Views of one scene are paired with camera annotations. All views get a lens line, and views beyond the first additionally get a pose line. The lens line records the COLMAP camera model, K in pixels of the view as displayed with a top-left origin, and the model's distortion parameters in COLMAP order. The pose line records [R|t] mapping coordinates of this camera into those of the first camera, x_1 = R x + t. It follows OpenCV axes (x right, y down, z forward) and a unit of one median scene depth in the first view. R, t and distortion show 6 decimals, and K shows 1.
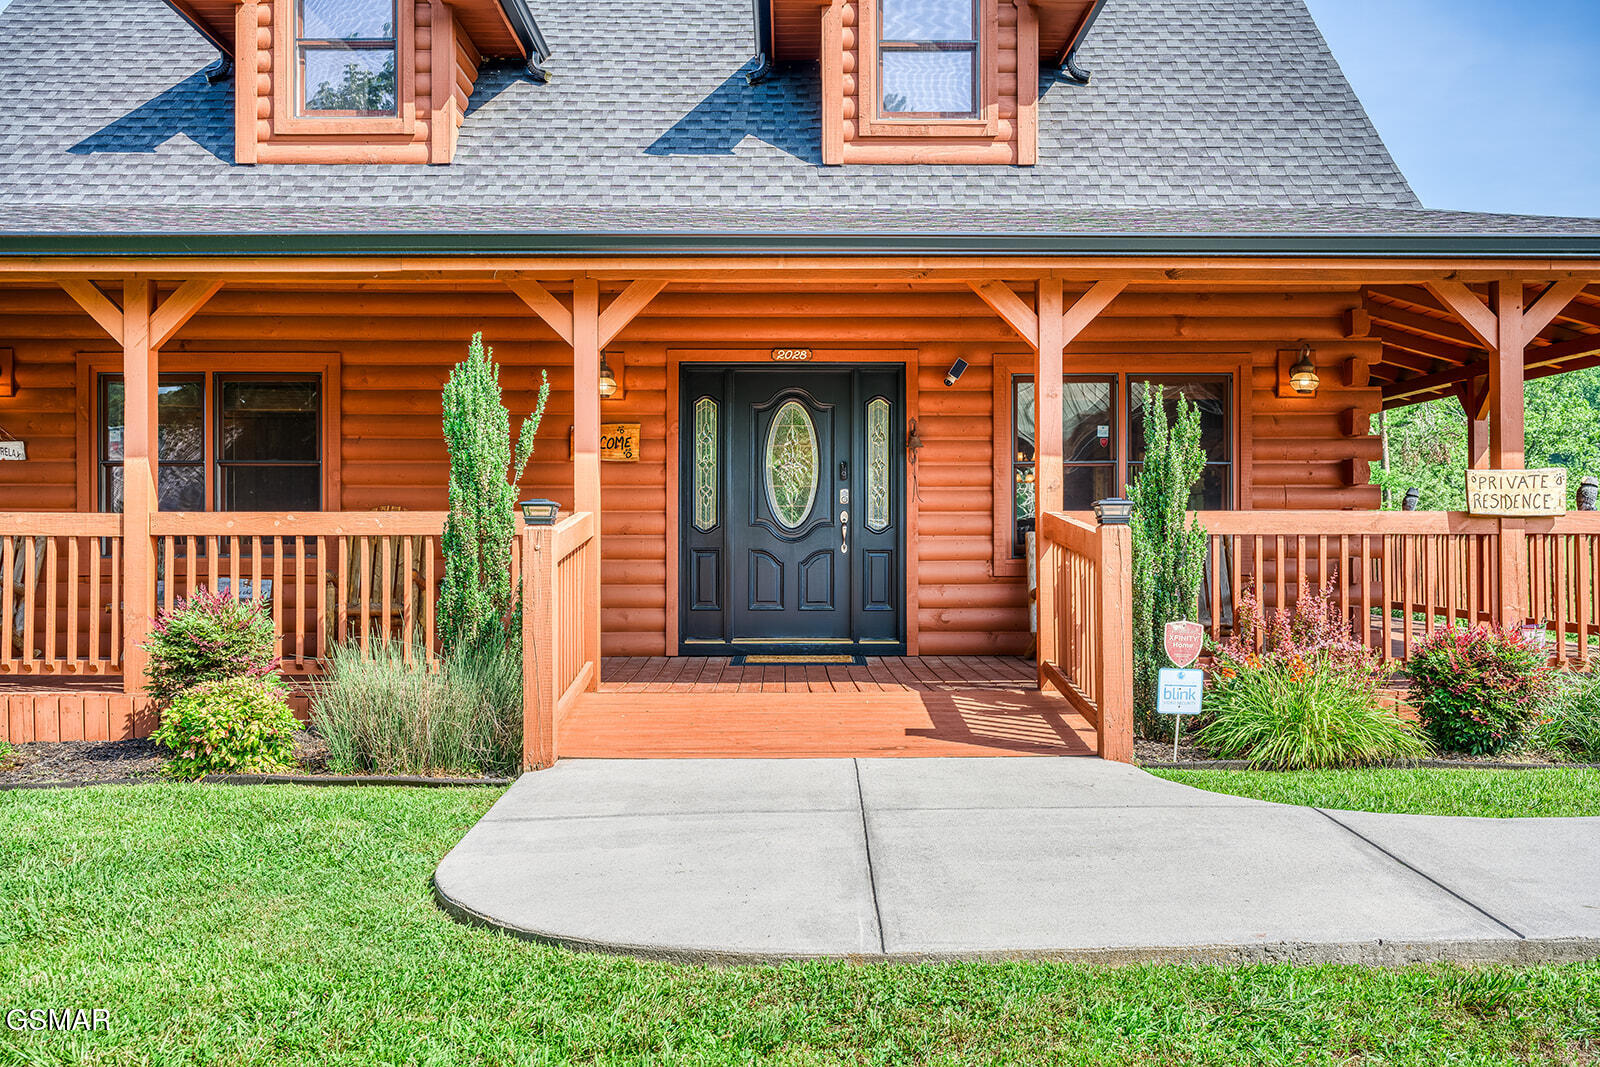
lens RADIAL K [[1481.6, 0, 800.0], [0, 1481.6, 533.5], [0, 0, 1]] dist [-0.003885, -0.004486]
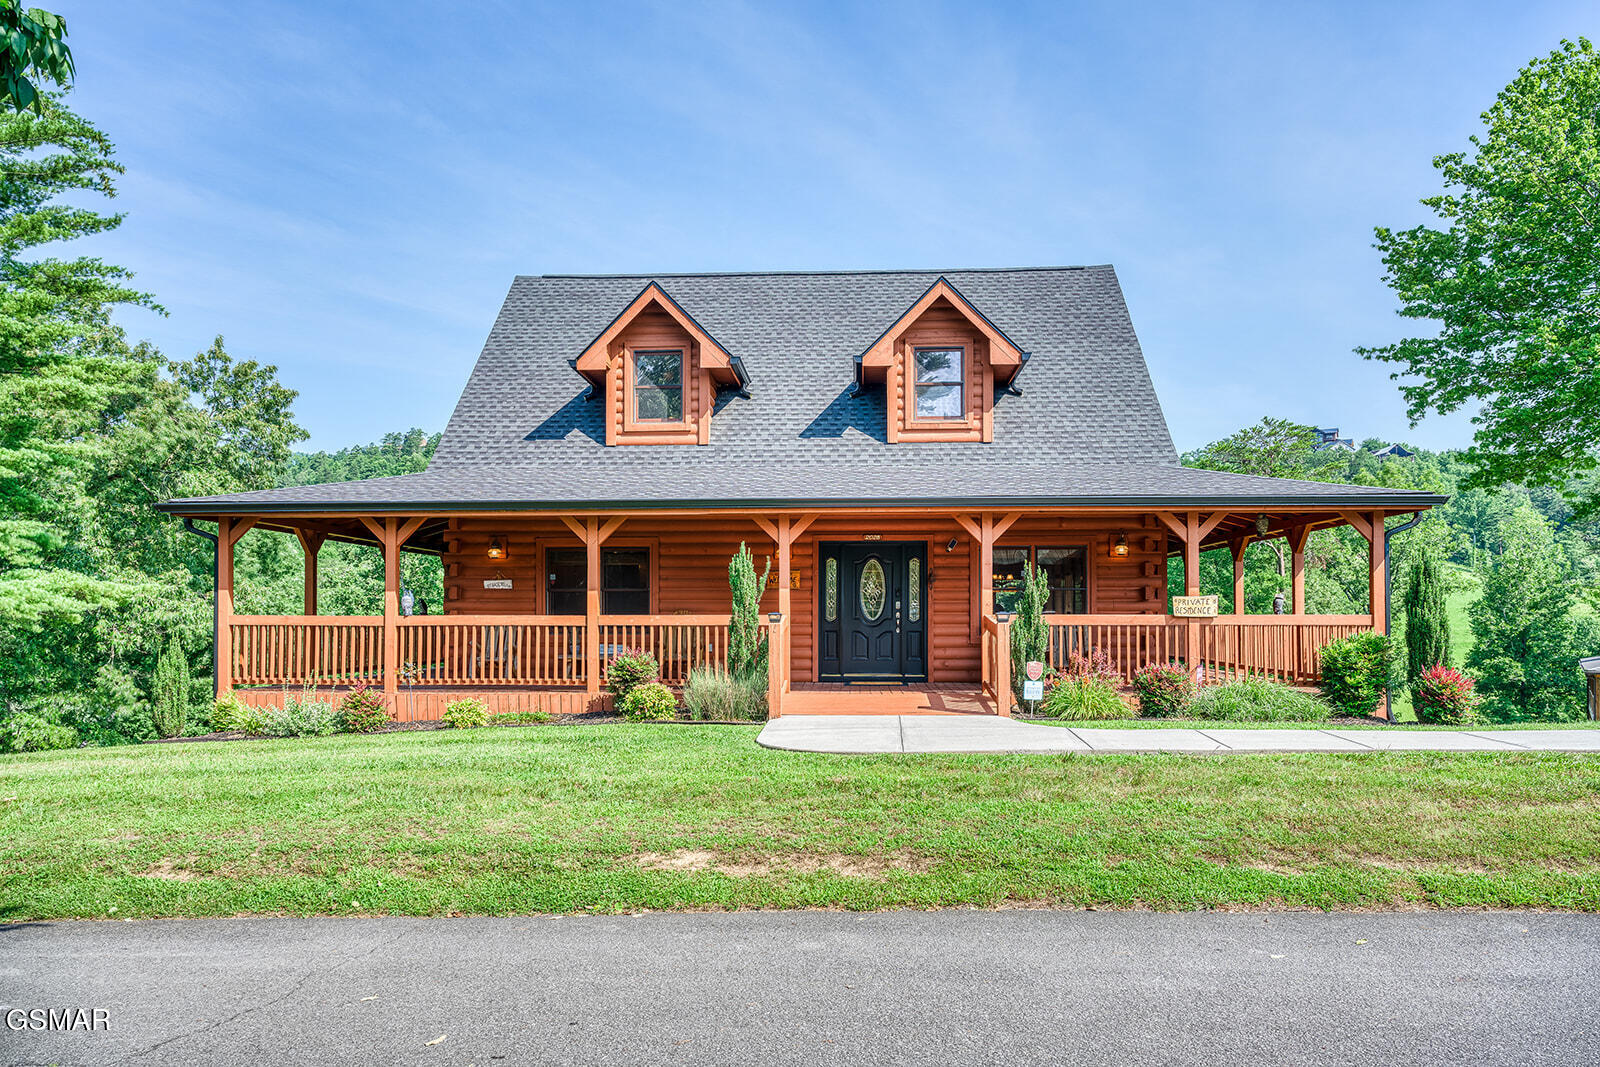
lens RADIAL K [[1865.5, 0, 800.0], [0, 1865.5, 533.5], [0, 0, 1]] dist [0.008798, 0.001722]
pose [[0.999291, -0.000747, -0.037647, -0.008878], [-0.000578, 0.999381, -0.035173, -0.033805], [0.037650, 0.035169, 0.998672, -1.627311]]
